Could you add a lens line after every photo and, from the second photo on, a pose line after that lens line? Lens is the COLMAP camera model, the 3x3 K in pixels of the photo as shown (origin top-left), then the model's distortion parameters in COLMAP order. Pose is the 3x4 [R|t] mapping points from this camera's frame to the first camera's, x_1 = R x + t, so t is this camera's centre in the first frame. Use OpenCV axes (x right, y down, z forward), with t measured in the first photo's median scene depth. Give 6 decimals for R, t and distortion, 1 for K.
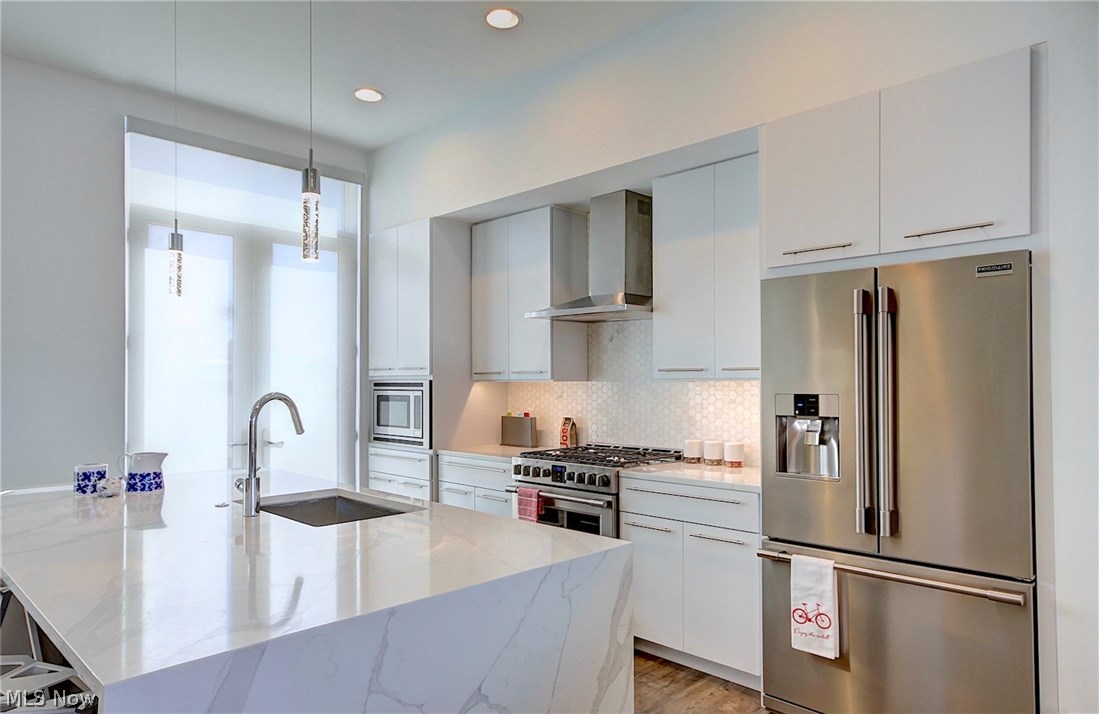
lens RADIAL K [[677.4, 0, 580.0], [0, 677.4, 374.8], [0, 0, 1]] dist [0.000215, 0.000019]
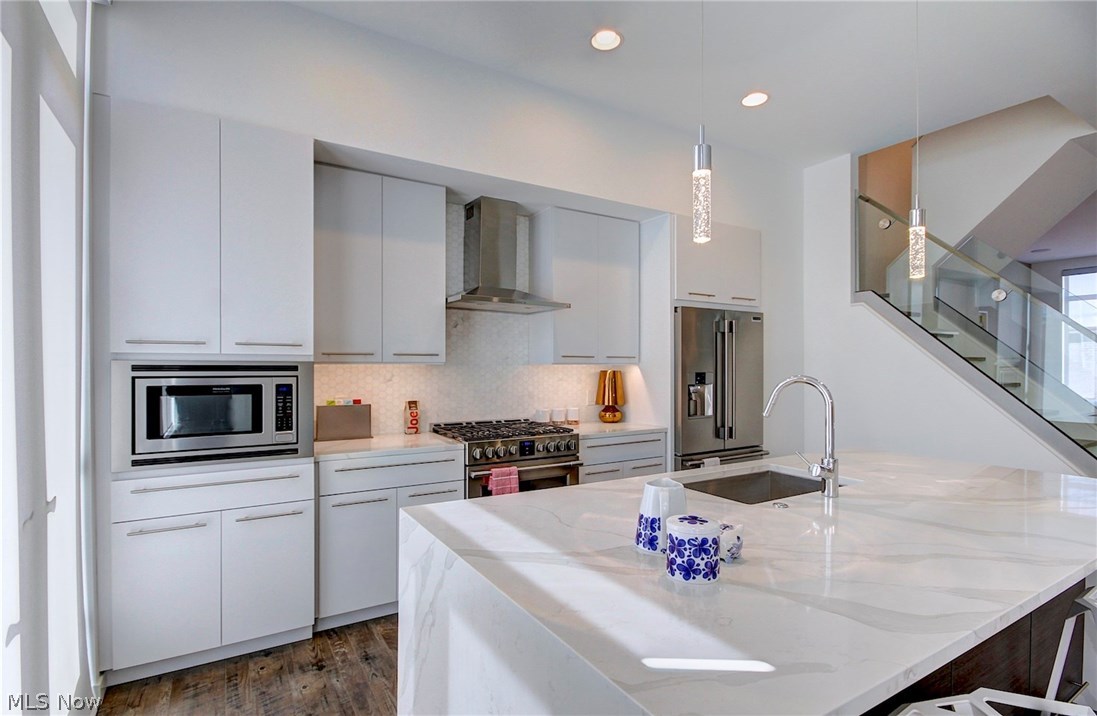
lens RADIAL K [[520.2, 0, 547.0], [0, 520.2, 366.8], [0, 0, 1]] dist [-0.000199, 0.000501]
pose [[0.283551, -0.000311, 0.958957, -0.730459], [-0.012897, 0.999908, 0.004138, 0.008216], [-0.958871, -0.013541, 0.283521, 0.636865]]
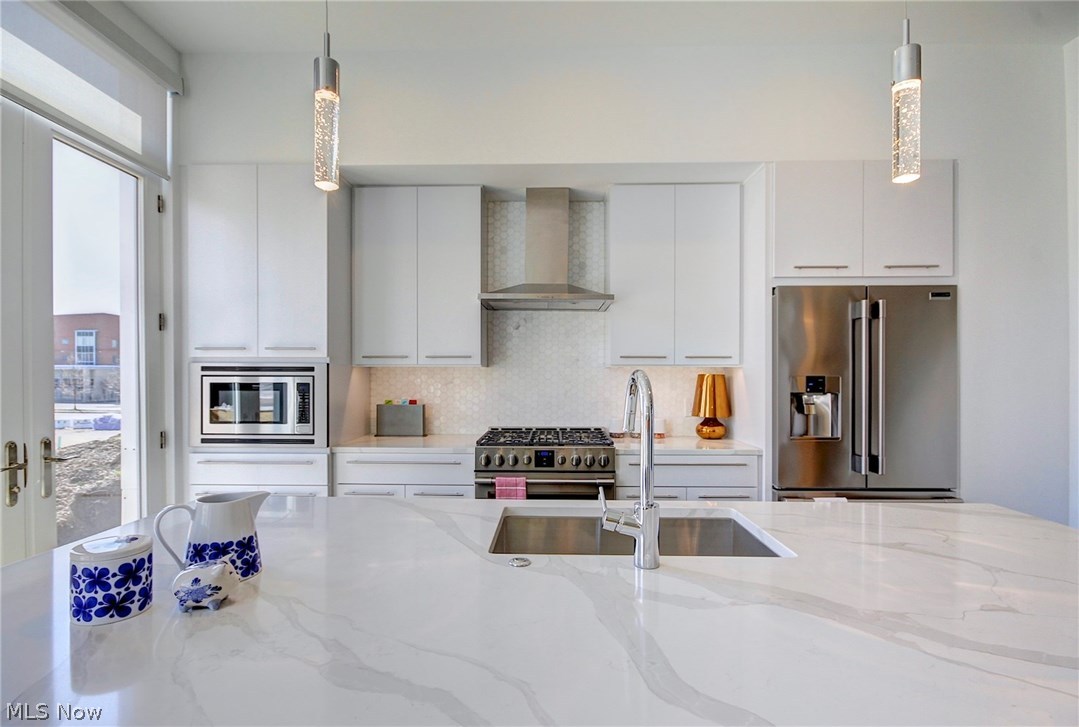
lens RADIAL K [[520.8, 0, 541.9], [0, 520.8, 376.6], [0, 0, 1]] dist [0.000419, 0.000123]
pose [[0.750929, 0.000651, 0.660383, -0.470622], [-0.010105, 0.999894, 0.010505, 0.015604], [-0.660306, -0.014561, 0.750856, 0.375712]]
